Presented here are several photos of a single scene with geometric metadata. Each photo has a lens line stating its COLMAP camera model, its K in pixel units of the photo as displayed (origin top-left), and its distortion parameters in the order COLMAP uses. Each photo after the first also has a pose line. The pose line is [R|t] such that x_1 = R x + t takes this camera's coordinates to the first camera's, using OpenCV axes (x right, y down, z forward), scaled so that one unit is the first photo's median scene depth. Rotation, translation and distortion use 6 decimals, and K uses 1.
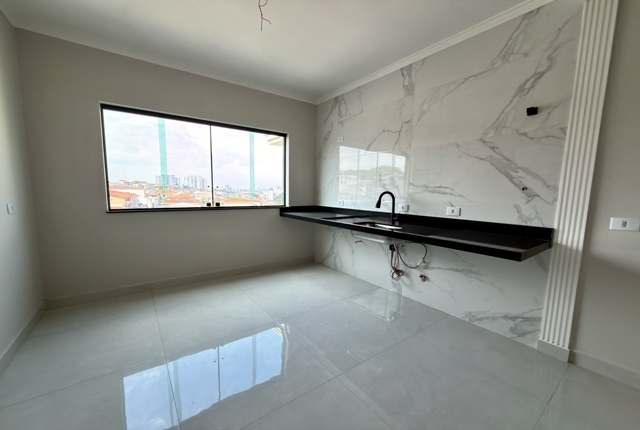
lens RADIAL K [[257.5, 0, 315.3], [0, 257.5, 222.6], [0, 0, 1]] dist [0.000043, -0.000120]
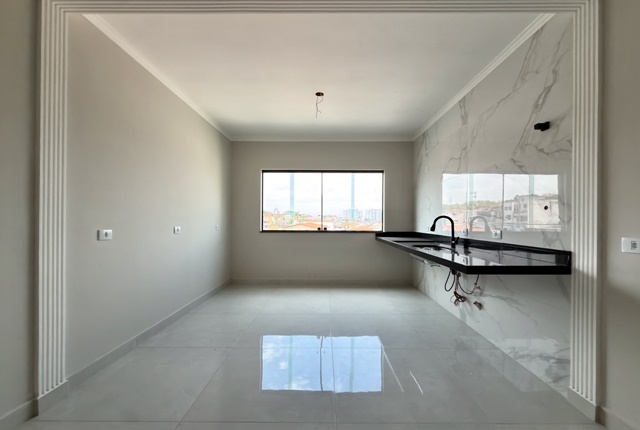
lens RADIAL K [[257.5, 0, 324.4], [0, 257.5, 220.8], [0, 0, 1]] dist [0.000043, -0.000120]
pose [[0.813482, -0.014583, -0.581407, 0.533663], [-0.059177, 0.992422, -0.107690, 0.044287], [0.578572, 0.122009, 0.806454, -0.135491]]
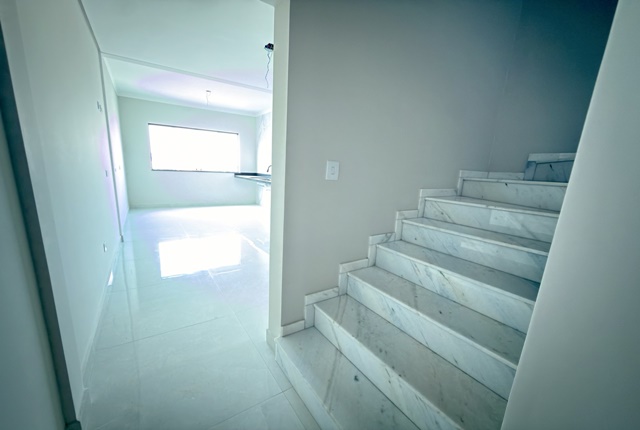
lens RADIAL K [[257.5, 0, 310.7], [0, 257.5, 226.8], [0, 0, 1]] dist [0.000043, -0.000120]
pose [[0.997955, 0.044332, -0.046054, 0.801751], [-0.039423, 0.993951, 0.102509, 0.181707], [0.050320, -0.100484, 0.993665, -1.375043]]
